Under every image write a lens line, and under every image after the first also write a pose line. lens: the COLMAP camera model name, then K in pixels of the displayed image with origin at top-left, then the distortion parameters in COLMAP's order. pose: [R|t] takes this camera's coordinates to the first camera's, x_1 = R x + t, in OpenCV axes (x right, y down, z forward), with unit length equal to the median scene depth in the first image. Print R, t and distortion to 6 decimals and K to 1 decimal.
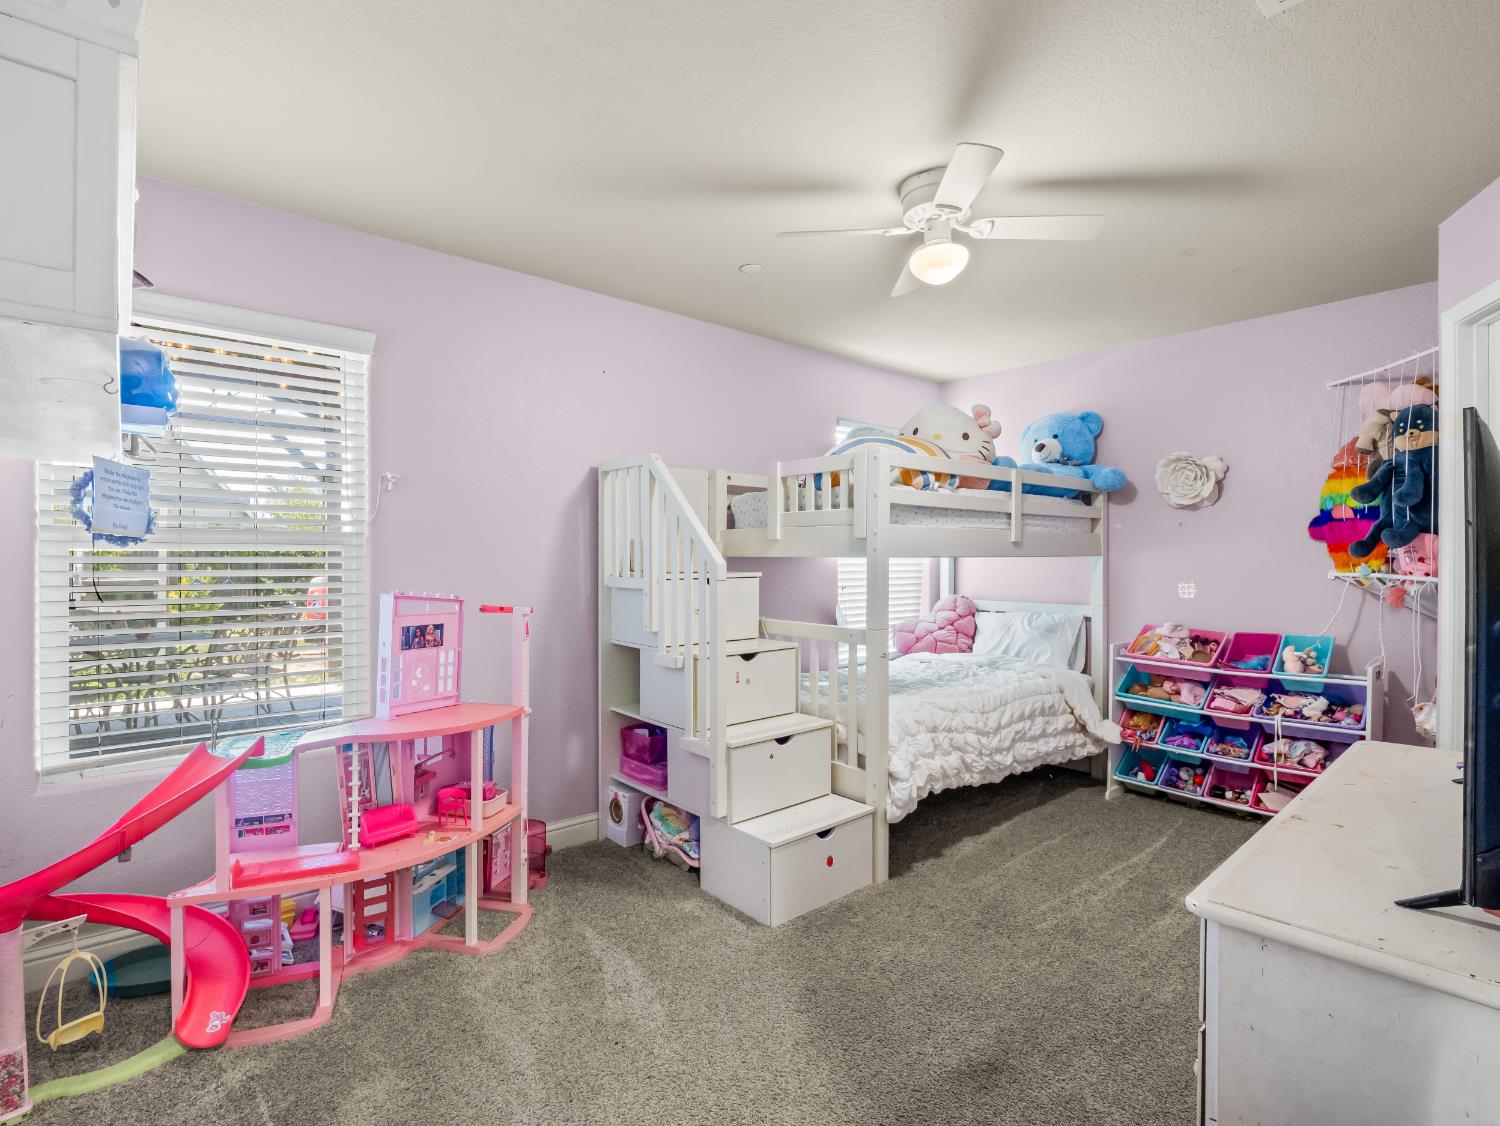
lens RADIAL K [[709.5, 0, 757.8], [0, 709.5, 557.6], [0, 0, 1]] dist [0.002679, -0.010570]
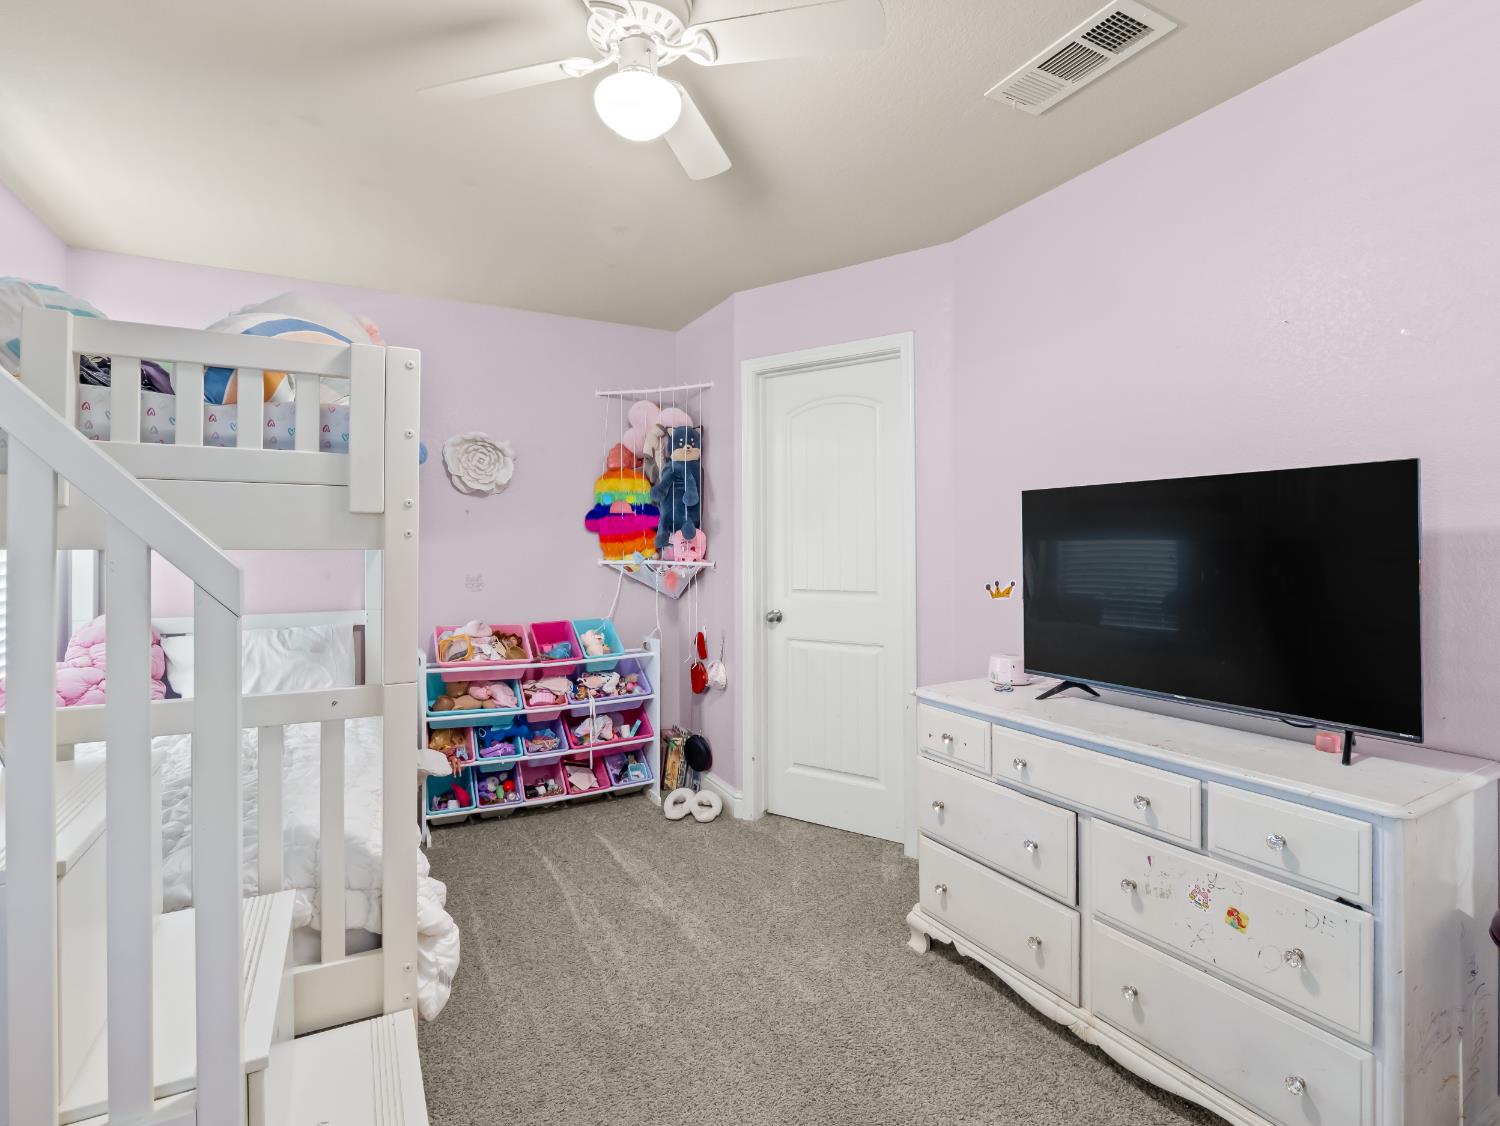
lens RADIAL K [[730.9, 0, 745.8], [0, 730.9, 537.9], [0, 0, 1]] dist [-0.000226, 0.000033]
pose [[0.236306, 0.010288, 0.971624, -0.258957], [0.004107, 0.999924, -0.011587, -0.000817], [-0.971670, 0.006728, 0.236246, 0.497277]]
